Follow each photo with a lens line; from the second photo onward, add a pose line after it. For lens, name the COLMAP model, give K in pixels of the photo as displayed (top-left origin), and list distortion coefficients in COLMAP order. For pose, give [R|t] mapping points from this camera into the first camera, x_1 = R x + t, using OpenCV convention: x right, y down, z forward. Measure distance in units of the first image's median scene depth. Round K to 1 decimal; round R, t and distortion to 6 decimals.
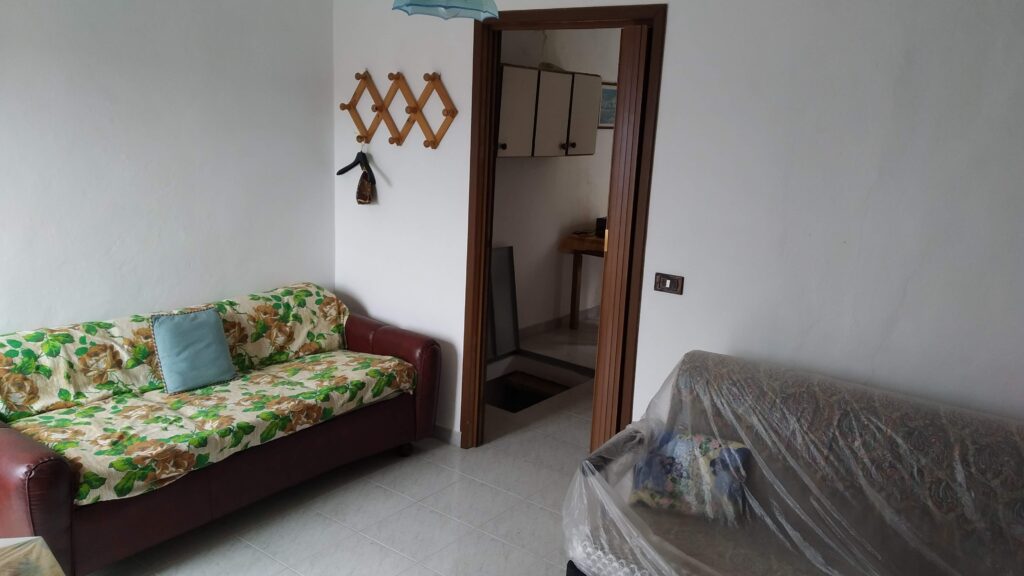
lens RADIAL K [[801.3, 0, 512.0], [0, 801.3, 288.0], [0, 0, 1]] dist [-0.003253, -0.005458]
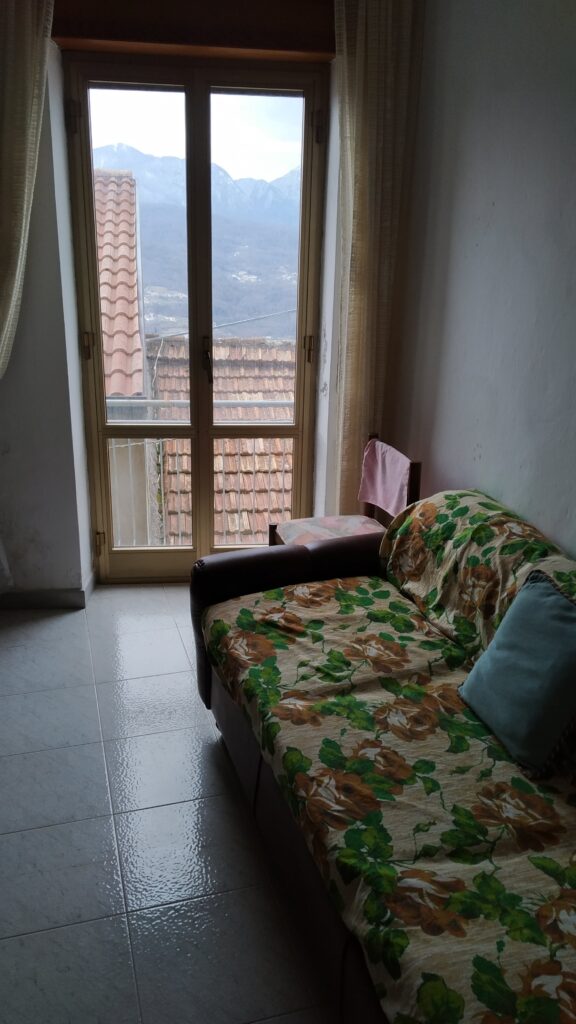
lens RADIAL K [[801.3, 0, 314.4], [0, 801.3, 511.4], [0, 0, 1]] dist [-0.003253, -0.005458]
pose [[-0.567492, 0.196368, -0.799620, 0.066813], [-0.240336, 0.889349, 0.388970, -0.192705], [0.787523, 0.412914, -0.457504, 1.222950]]
